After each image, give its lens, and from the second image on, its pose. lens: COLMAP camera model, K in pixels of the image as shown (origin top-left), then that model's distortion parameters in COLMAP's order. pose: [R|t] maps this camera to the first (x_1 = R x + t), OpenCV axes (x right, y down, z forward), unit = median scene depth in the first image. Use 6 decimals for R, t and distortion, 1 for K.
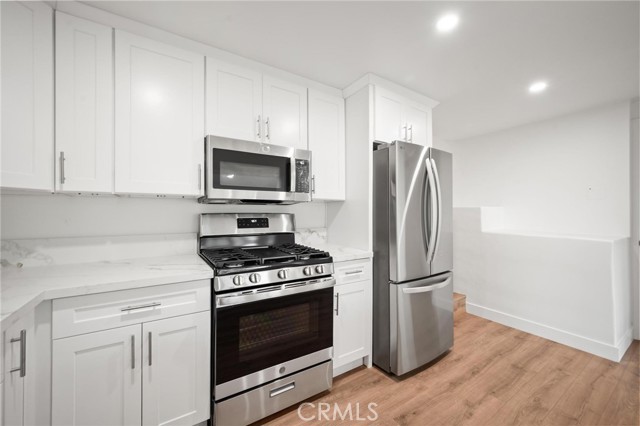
lens RADIAL K [[251.7, 0, 326.4], [0, 251.7, 212.7], [0, 0, 1]] dist [0.000681, -0.000619]
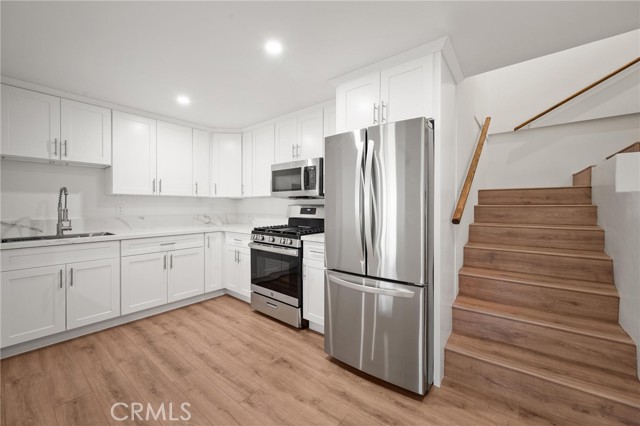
lens RADIAL K [[251.7, 0, 316.7], [0, 251.7, 208.1], [0, 0, 1]] dist [0.000681, -0.000619]
pose [[0.309508, 0.006976, -0.950871, 1.294615], [0.000291, 0.999972, 0.007431, 0.011621], [0.950897, -0.002577, 0.309497, 0.620540]]
